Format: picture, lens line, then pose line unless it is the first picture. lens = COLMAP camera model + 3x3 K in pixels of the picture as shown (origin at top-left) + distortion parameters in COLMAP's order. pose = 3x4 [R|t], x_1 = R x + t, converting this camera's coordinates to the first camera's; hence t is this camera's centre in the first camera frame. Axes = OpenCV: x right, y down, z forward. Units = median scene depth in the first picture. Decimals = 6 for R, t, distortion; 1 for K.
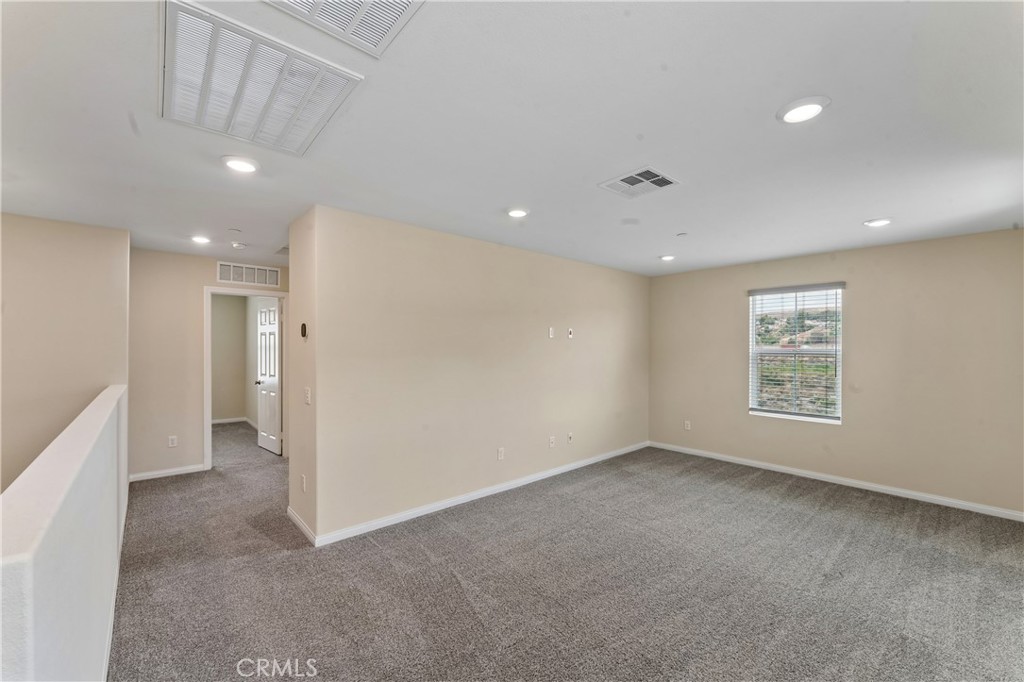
lens RADIAL K [[407.9, 0, 513.7], [0, 407.9, 340.5], [0, 0, 1]] dist [-0.001128, 0.001138]
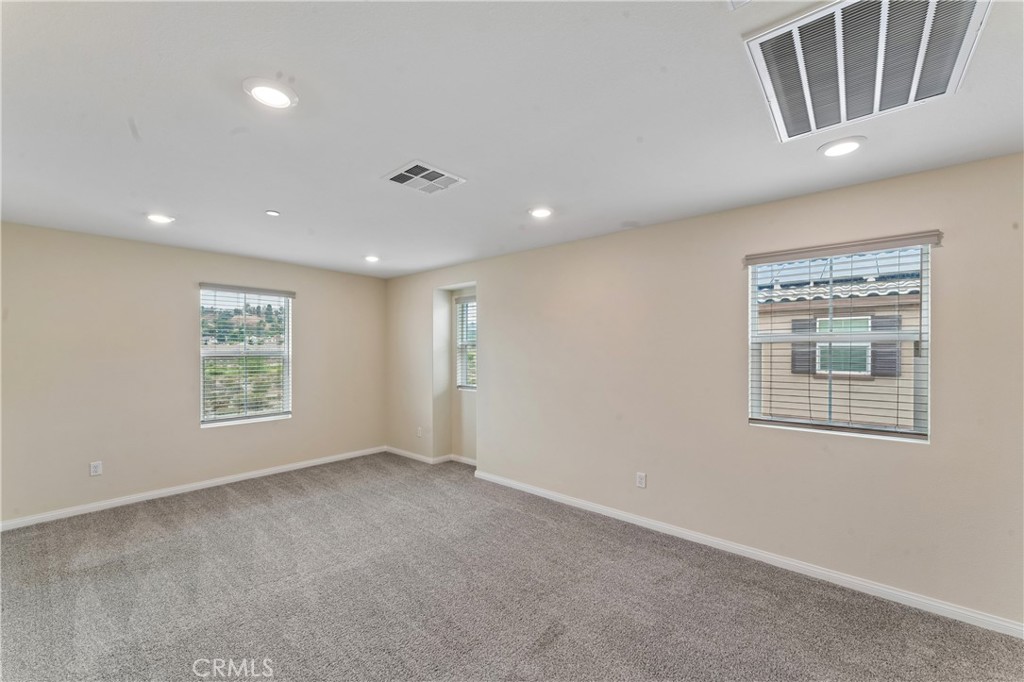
lens RADIAL K [[407.9, 0, 506.0], [0, 407.9, 349.6], [0, 0, 1]] dist [-0.001128, 0.001138]
pose [[-0.112607, -0.004289, 0.993630, -0.400053], [-0.016362, 0.999863, 0.002462, 0.004520], [-0.993505, -0.015981, -0.112662, 0.550069]]
